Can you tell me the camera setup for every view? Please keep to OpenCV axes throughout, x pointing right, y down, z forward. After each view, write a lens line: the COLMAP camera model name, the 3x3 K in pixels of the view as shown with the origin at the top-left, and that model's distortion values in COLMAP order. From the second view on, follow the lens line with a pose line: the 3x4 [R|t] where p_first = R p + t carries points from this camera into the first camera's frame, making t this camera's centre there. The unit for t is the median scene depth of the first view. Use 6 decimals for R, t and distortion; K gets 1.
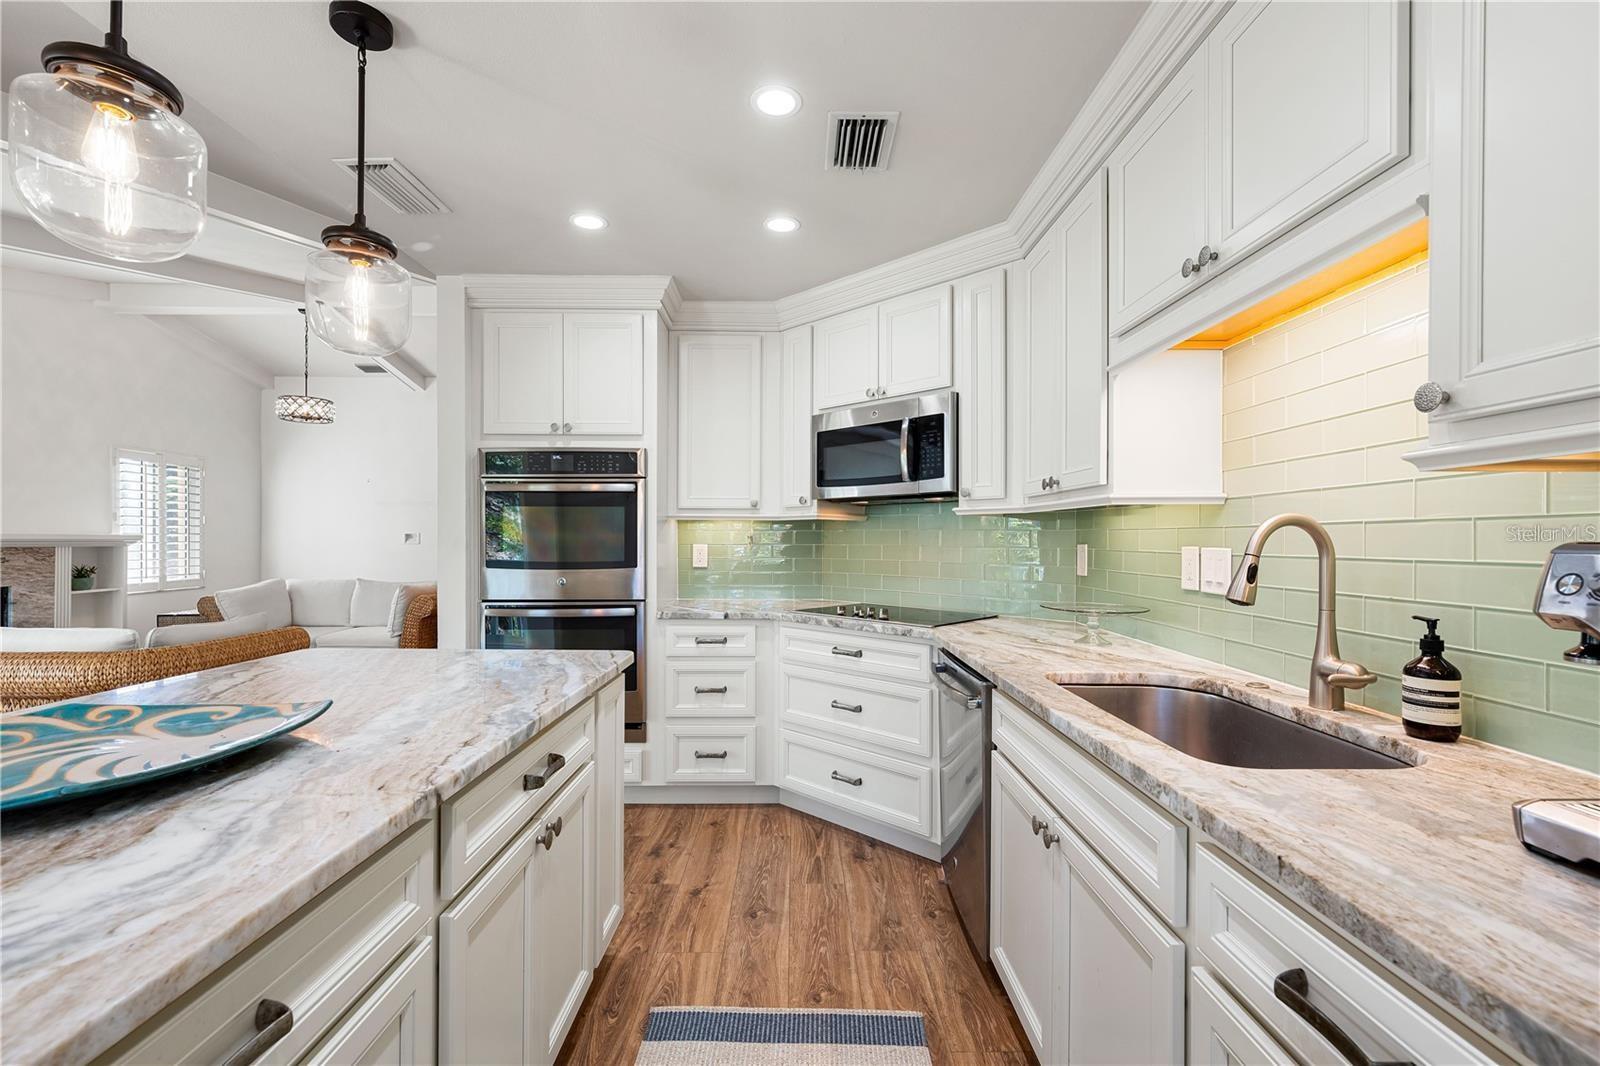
lens RADIAL K [[676.4, 0, 803.1], [0, 676.4, 535.9], [0, 0, 1]] dist [-0.002473, -0.000204]
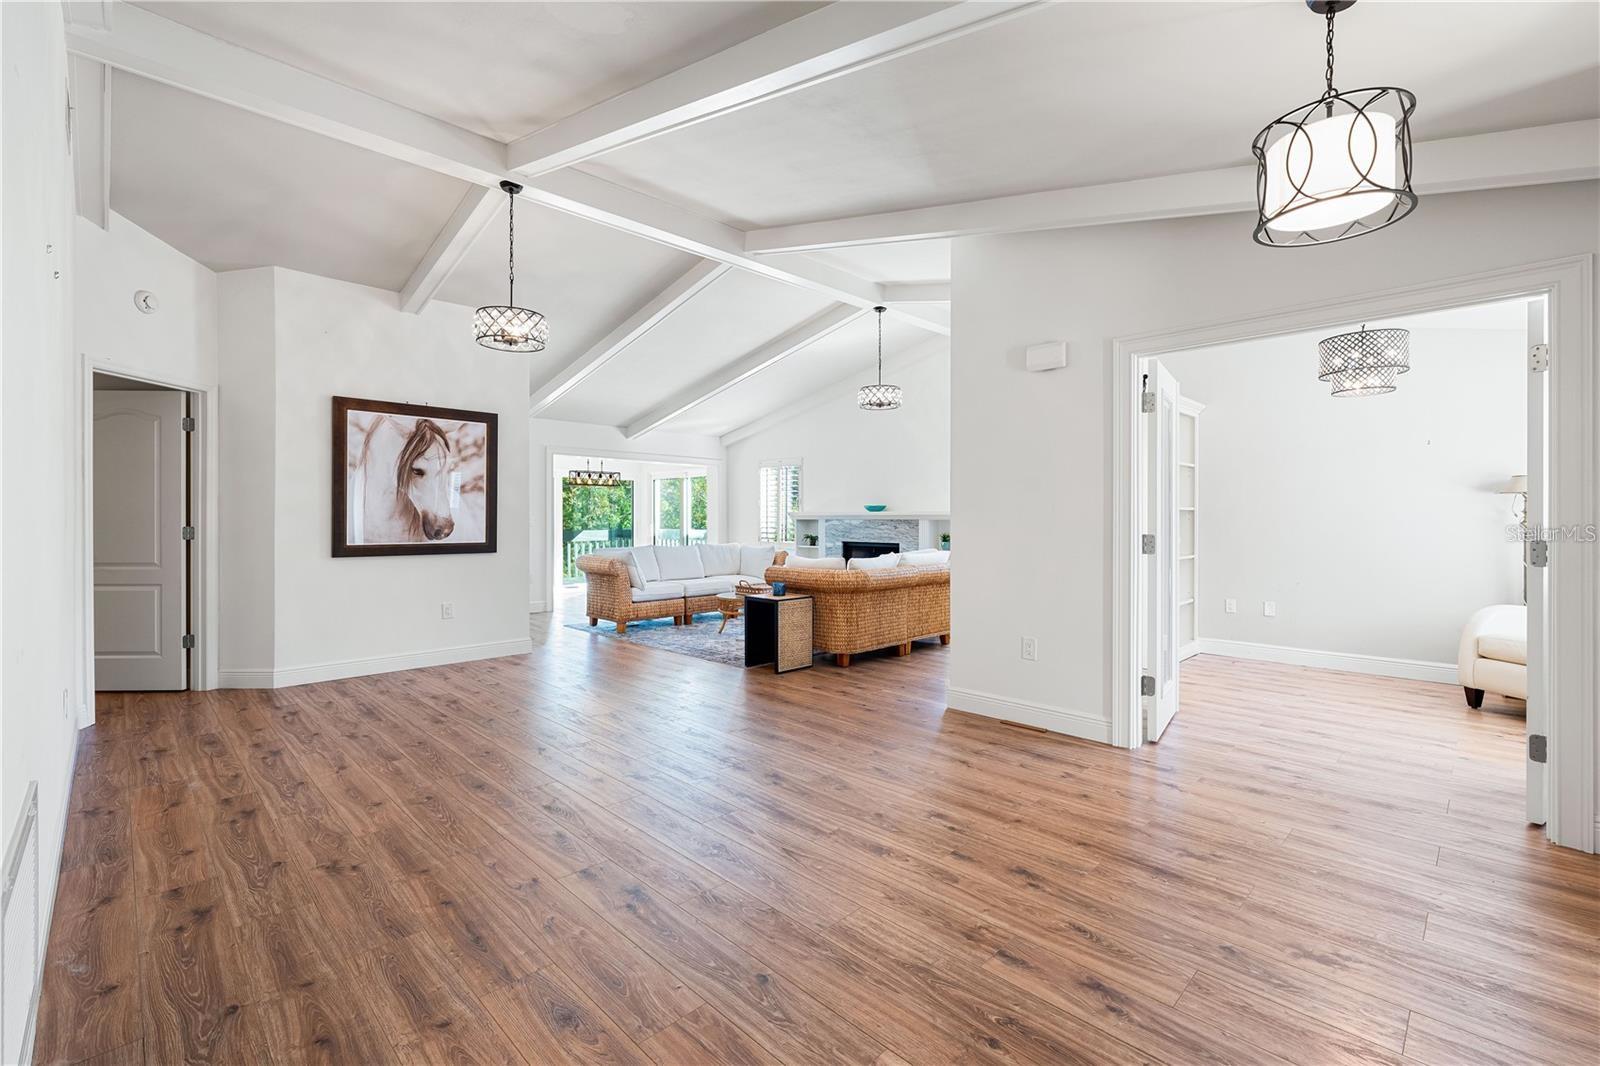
lens RADIAL K [[693.6, 0, 804.2], [0, 693.6, 521.6], [0, 0, 1]] dist [0.001310, -0.000170]
pose [[-0.715322, -0.000187, -0.698795, 0.300207], [0.000566, 0.999999, -0.000846, 0.042766], [0.698795, -0.001000, -0.715322, 3.697552]]
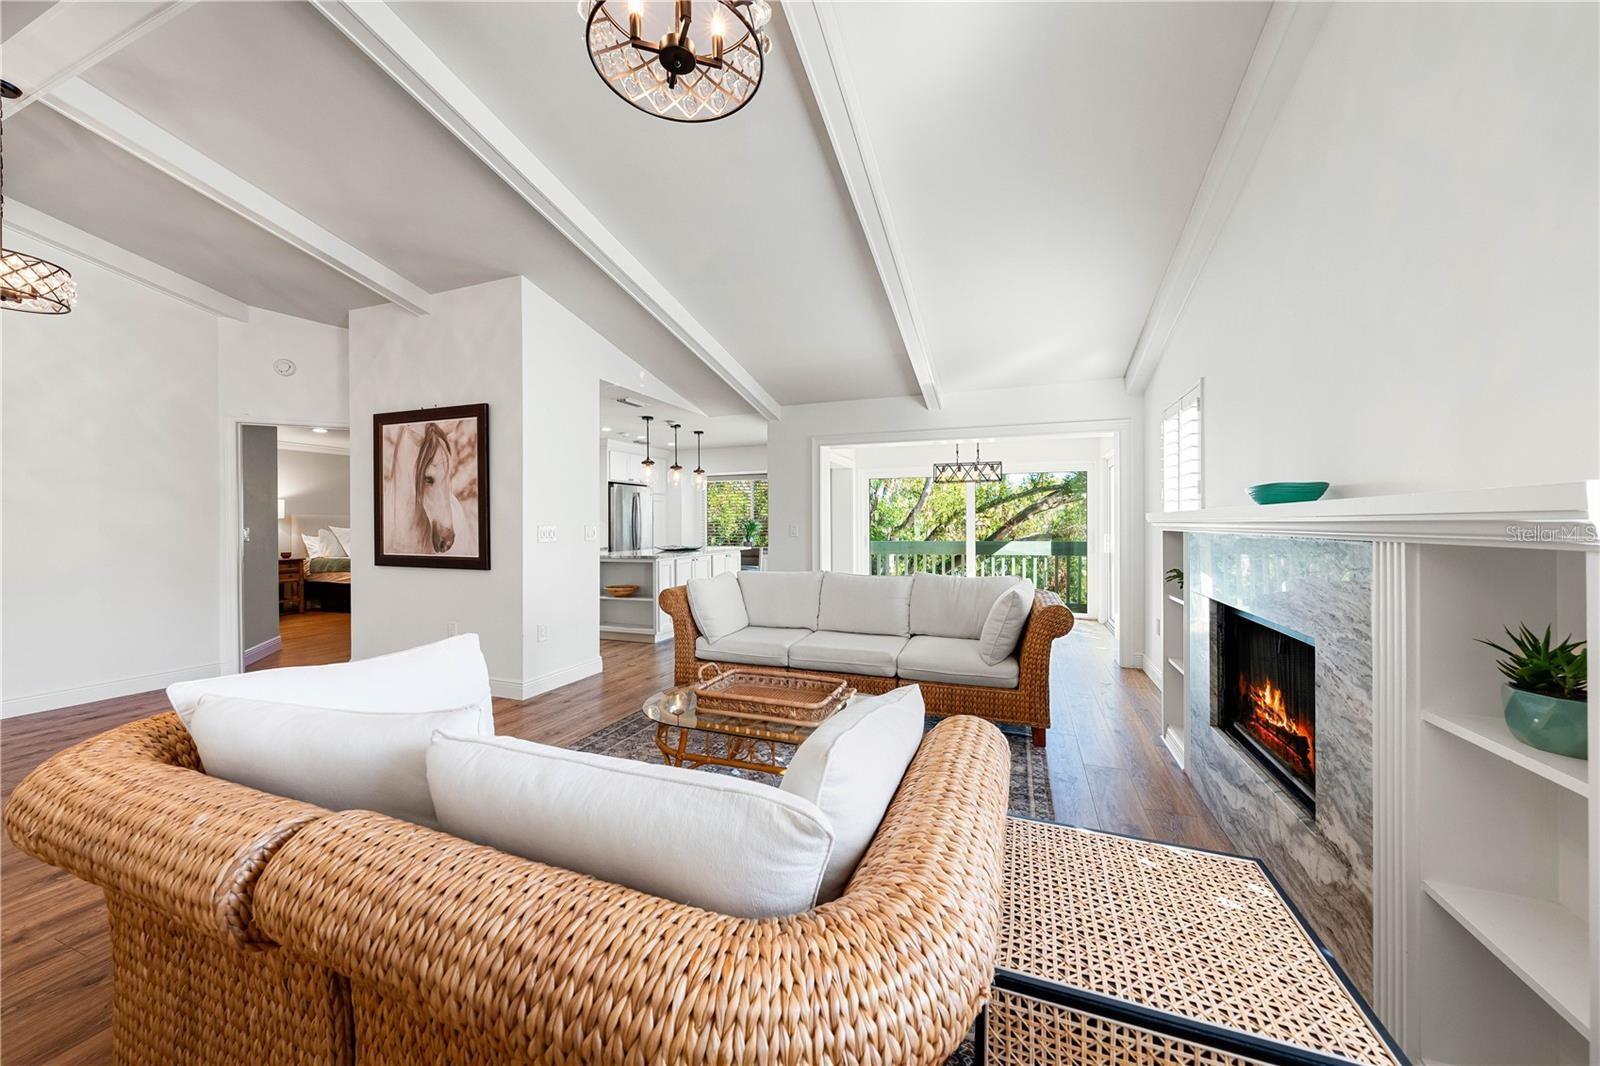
lens RADIAL K [[560.7, 0, 805.2], [0, 560.7, 522.8], [0, 0, 1]] dist [-0.000854, -0.000044]
pose [[-0.932922, 0.000638, 0.360078, -1.838014], [-0.000976, 0.999990, -0.004303, 0.019462], [-0.360077, -0.004366, -0.932912, 2.529741]]
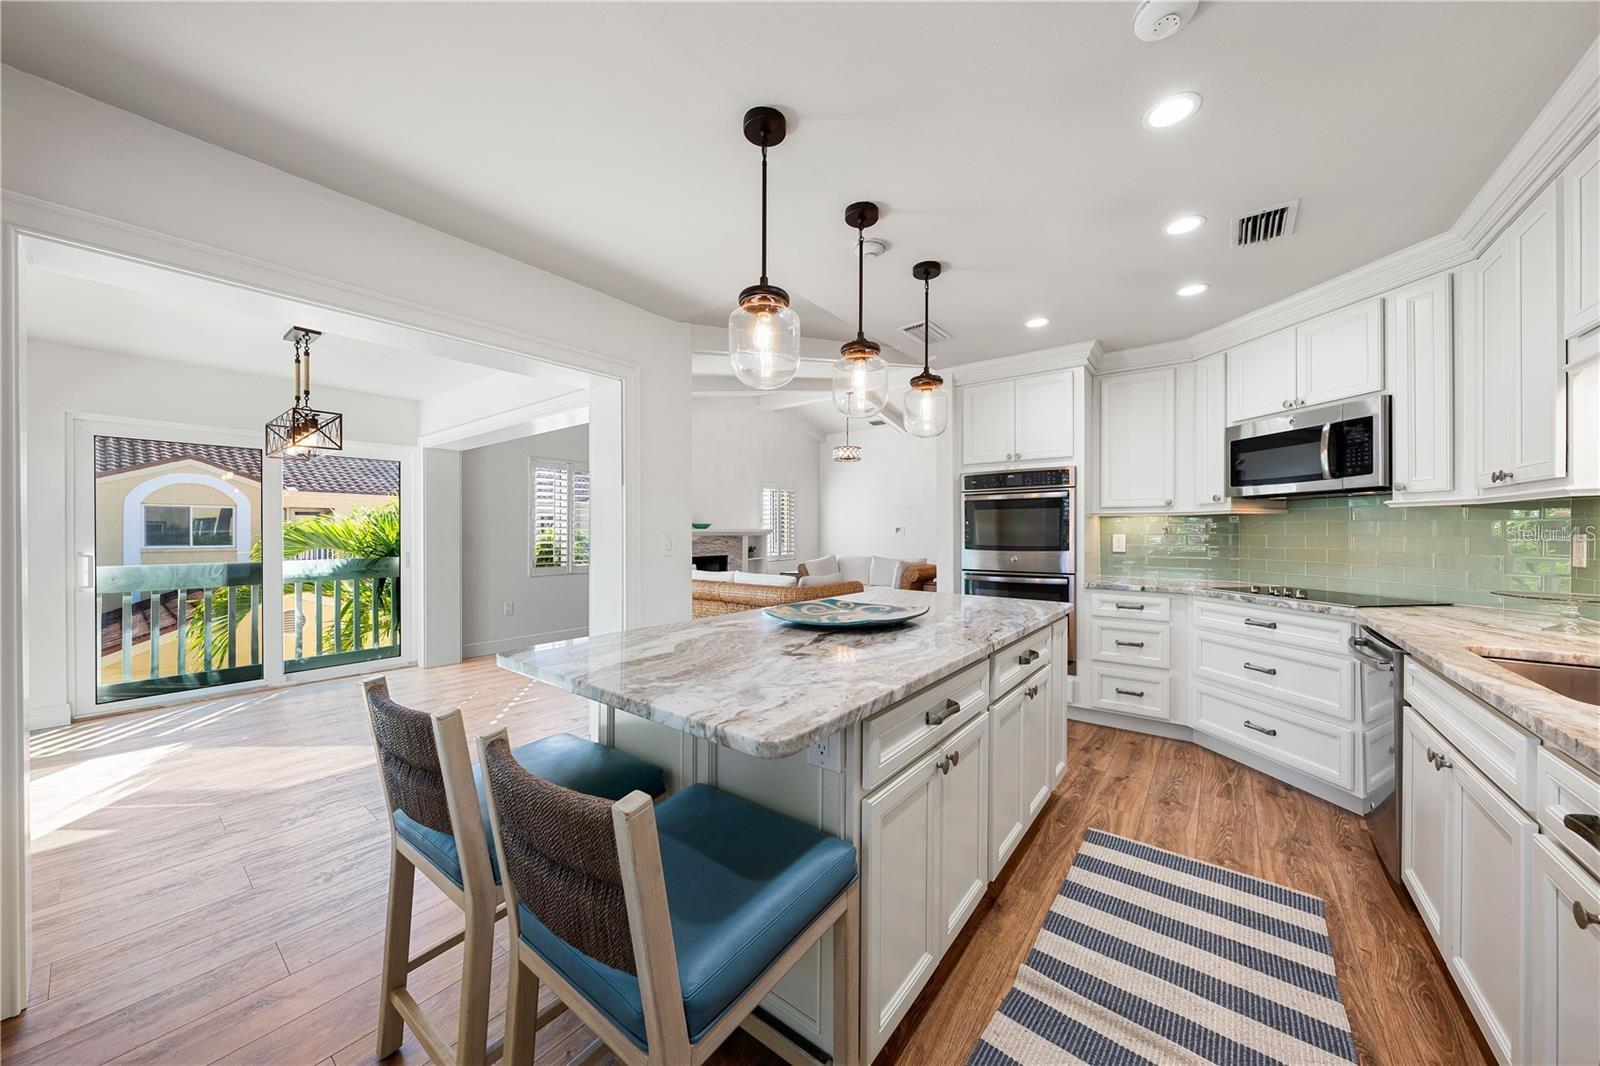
lens RADIAL K [[546.4, 0, 801.9], [0, 546.4, 533.1], [0, 0, 1]] dist [-0.005692, 0.001034]
pose [[0.784553, -0.000847, -0.620061, 0.026631], [0.006340, 0.999958, 0.006657, -0.001278], [0.620029, -0.009154, 0.784525, -0.272759]]
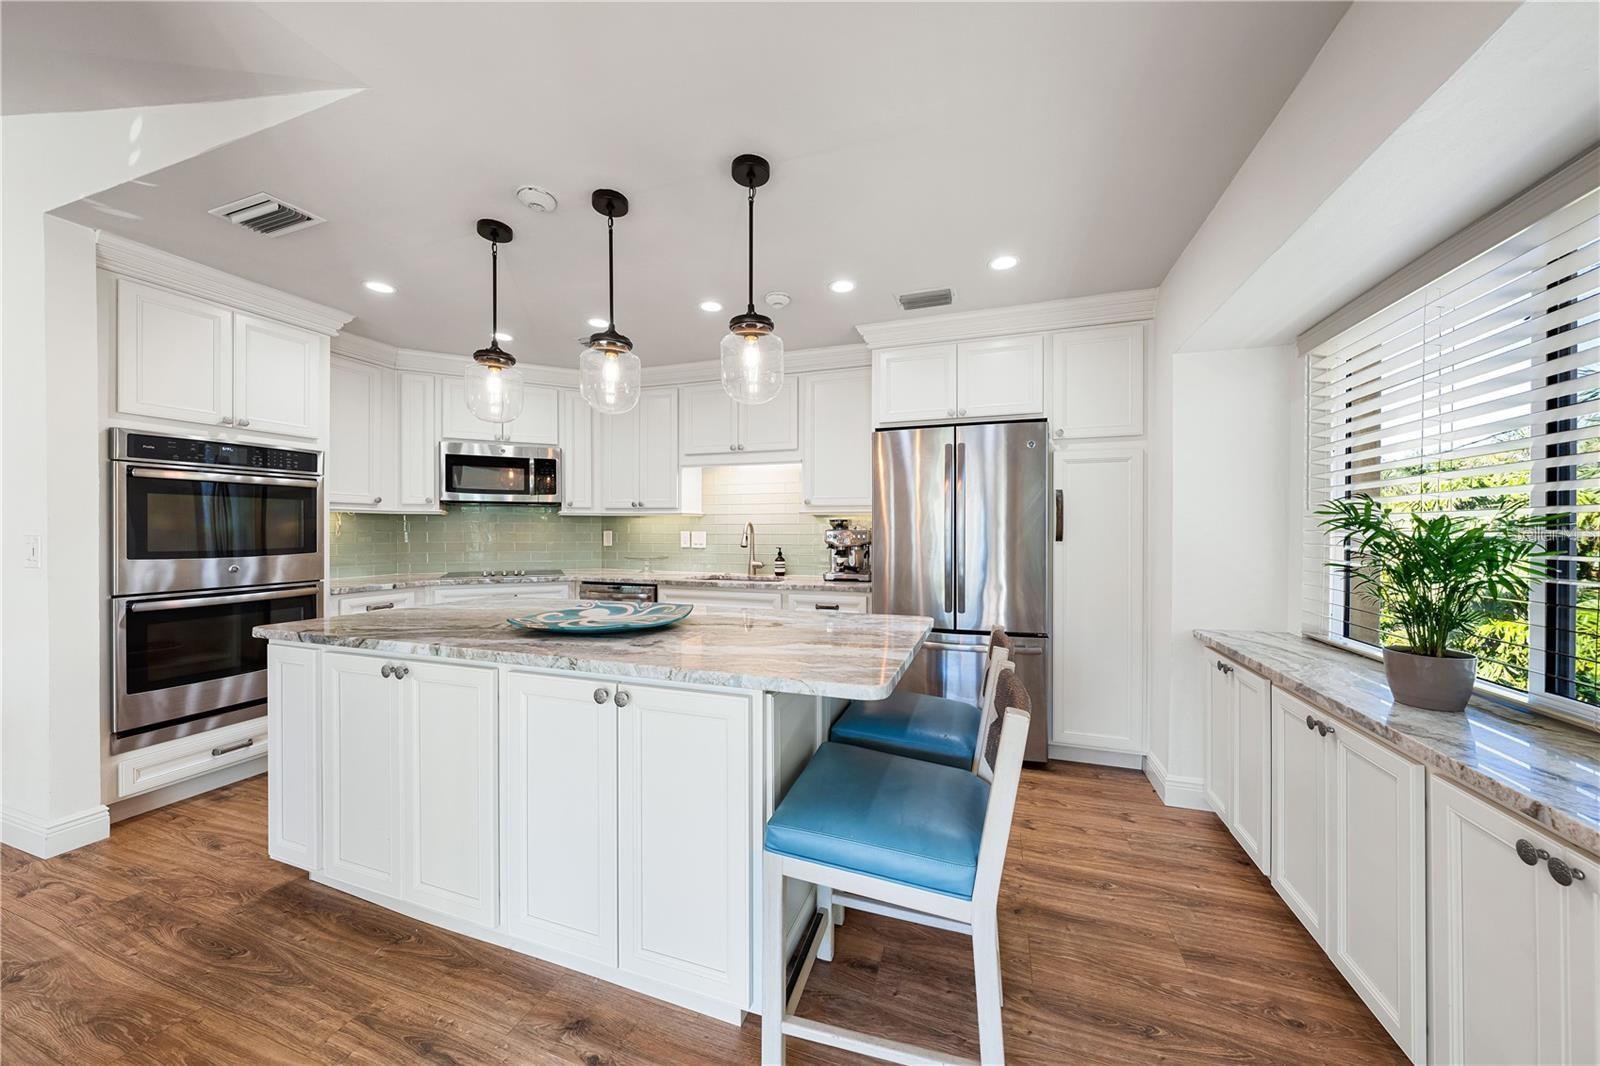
lens RADIAL K [[560.7, 0, 792.9], [0, 560.7, 531.5], [0, 0, 1]] dist [-0.000854, -0.000044]
pose [[0.345633, -0.006728, 0.938346, -0.980103], [-0.005689, 0.999941, 0.009265, -0.003712], [-0.938353, -0.008540, 0.345574, -0.118811]]
